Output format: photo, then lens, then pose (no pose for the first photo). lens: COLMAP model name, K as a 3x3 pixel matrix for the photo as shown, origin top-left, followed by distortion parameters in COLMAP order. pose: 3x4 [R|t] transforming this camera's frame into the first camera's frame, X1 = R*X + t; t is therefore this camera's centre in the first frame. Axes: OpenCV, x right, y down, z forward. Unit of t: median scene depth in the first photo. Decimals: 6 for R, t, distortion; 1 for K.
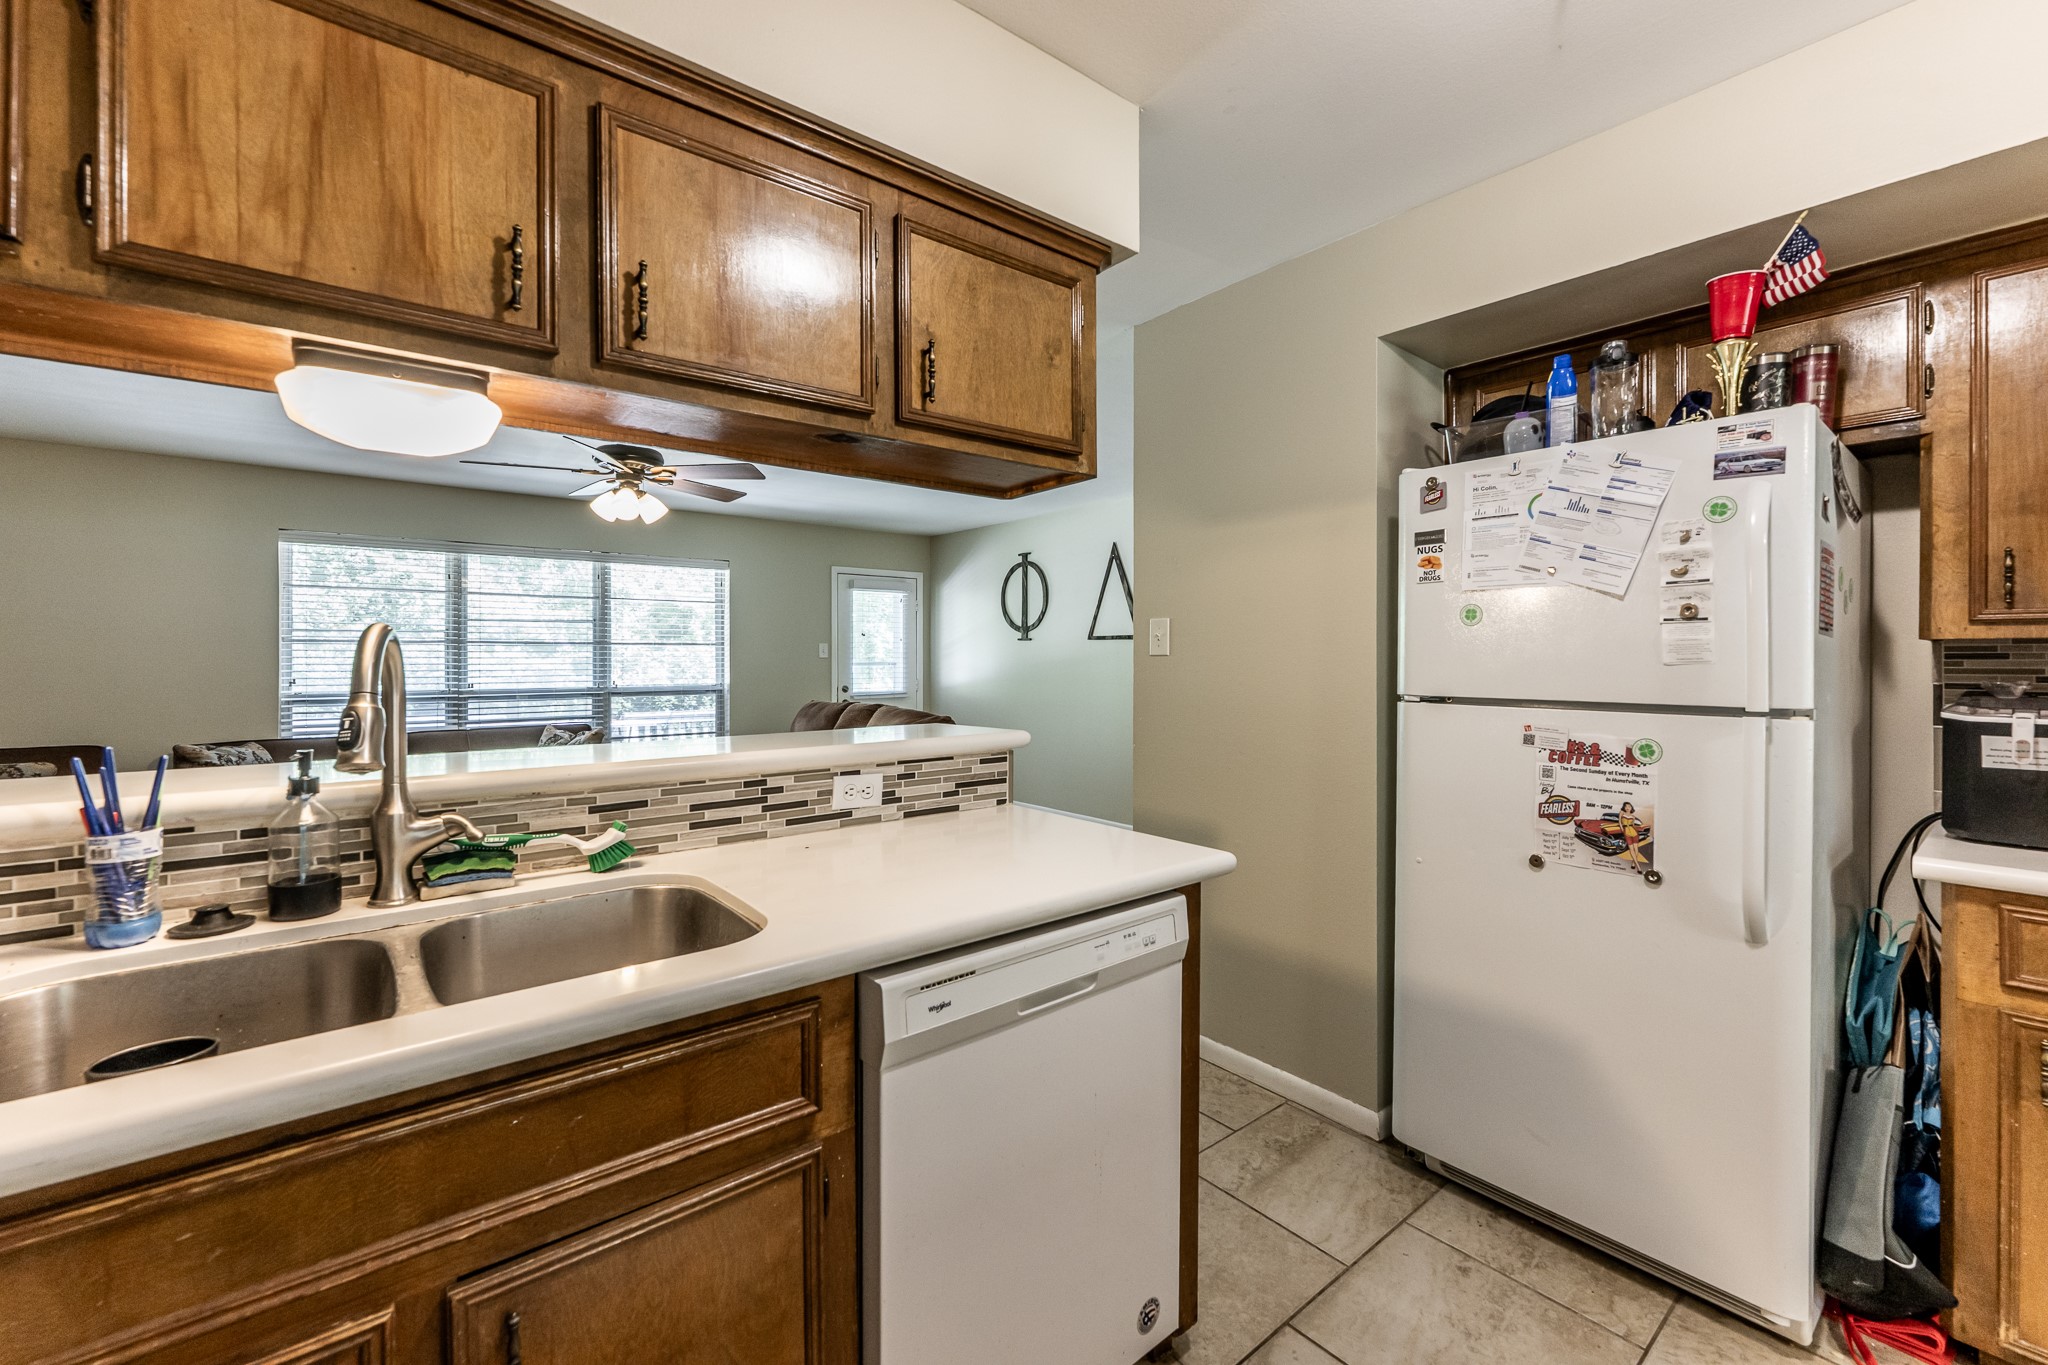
lens RADIAL K [[831.3, 0, 1033.7], [0, 831.3, 661.6], [0, 0, 1]] dist [-0.000919, 0.000374]
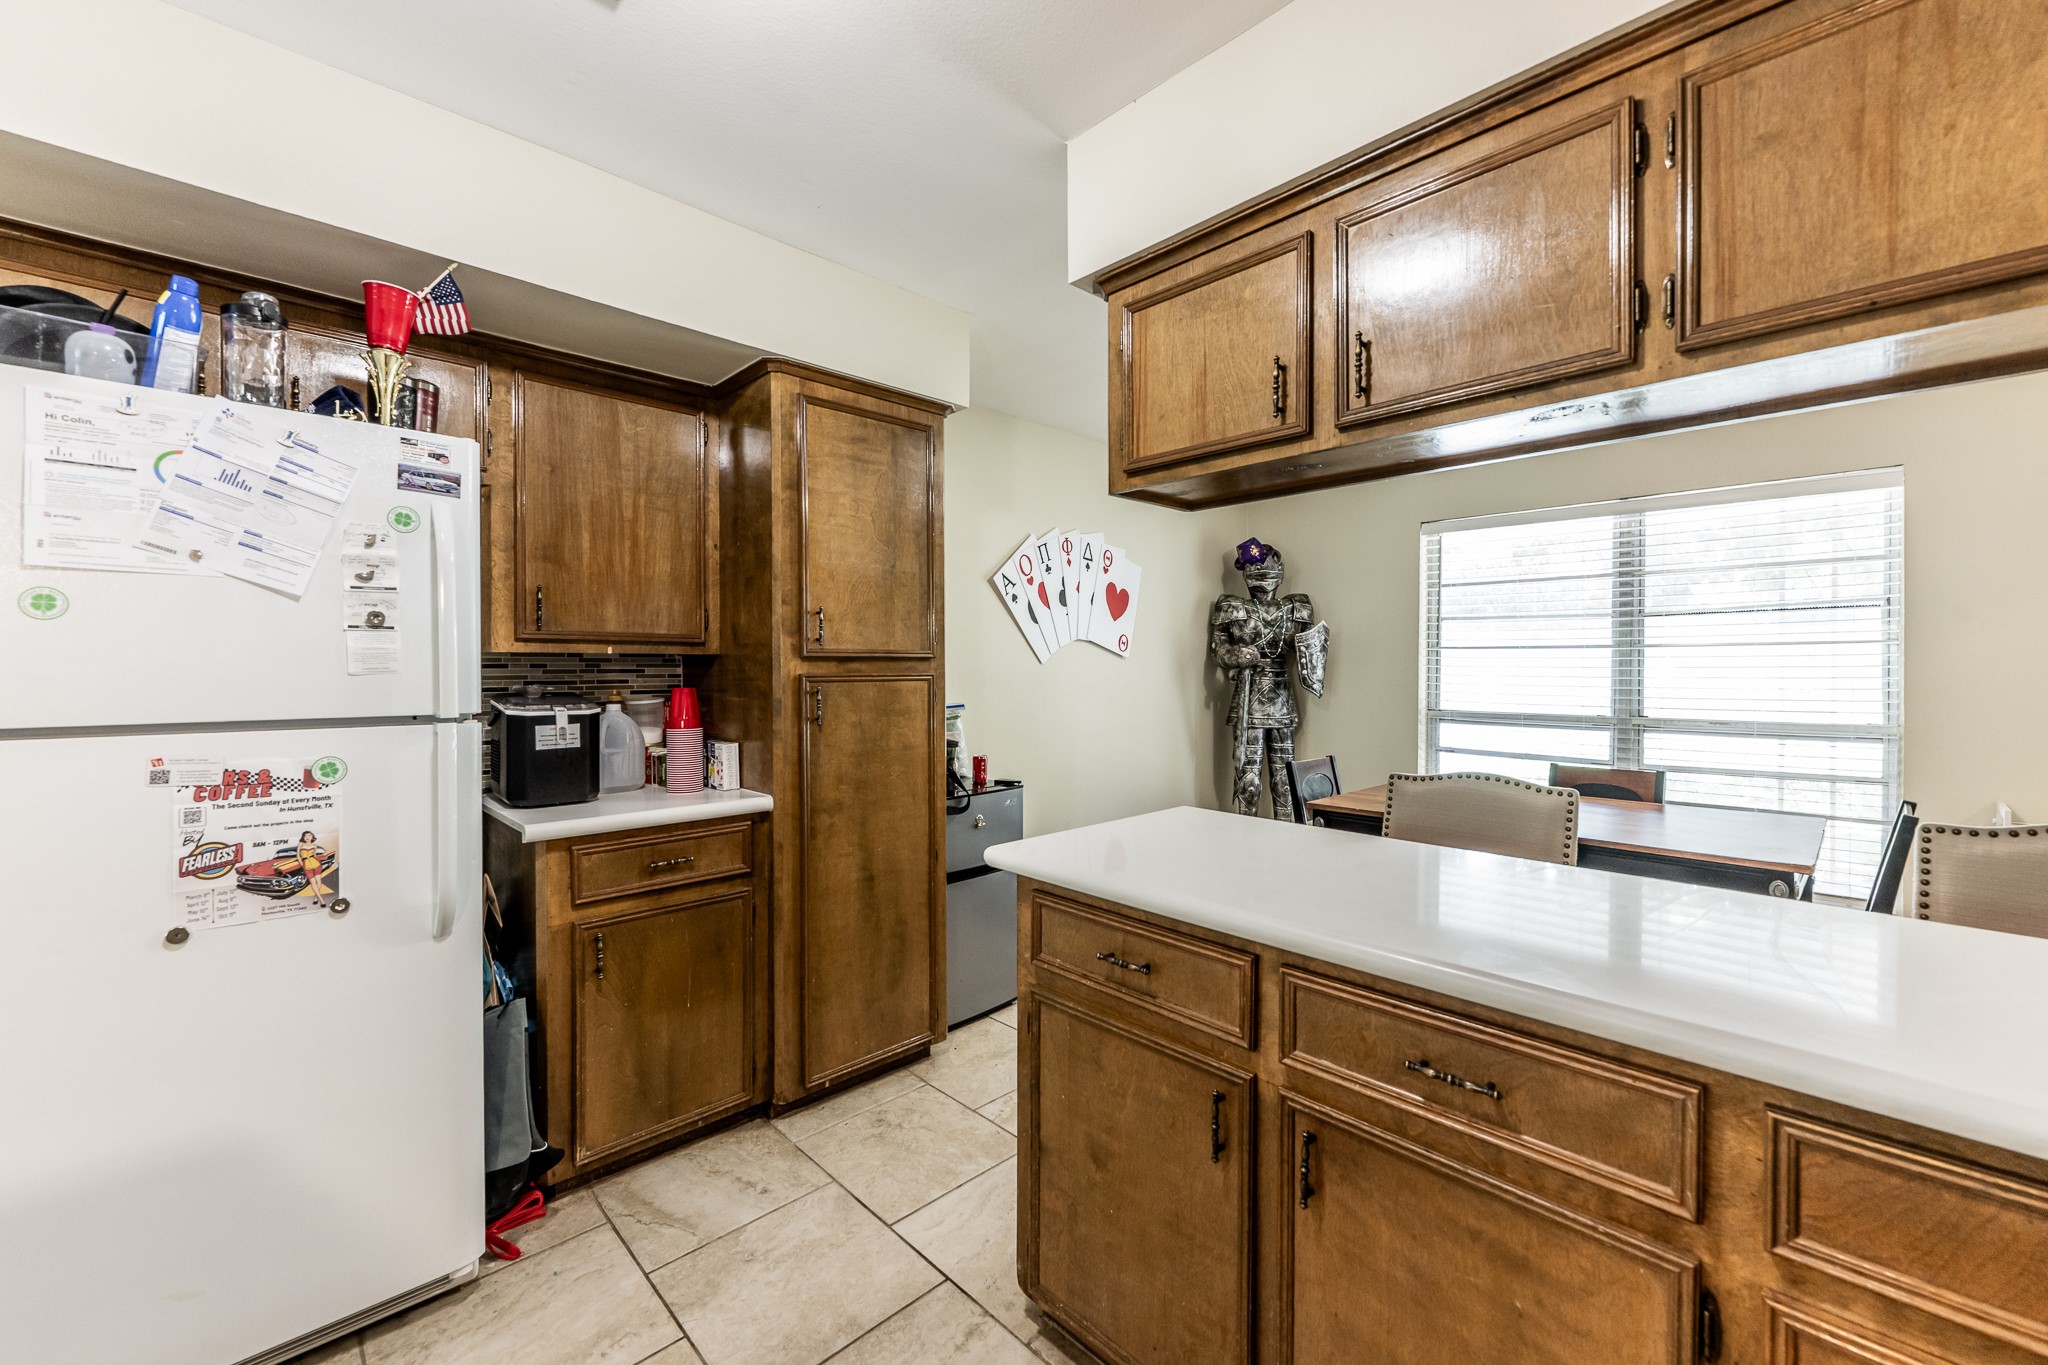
lens RADIAL K [[831.3, 0, 1021.2], [0, 831.3, 677.6], [0, 0, 1]] dist [-0.000919, 0.000374]
pose [[-0.069740, -0.012704, 0.997484, -0.208887], [0.005741, 0.999897, 0.013136, -0.000863], [-0.997549, 0.006643, -0.069659, 0.294802]]
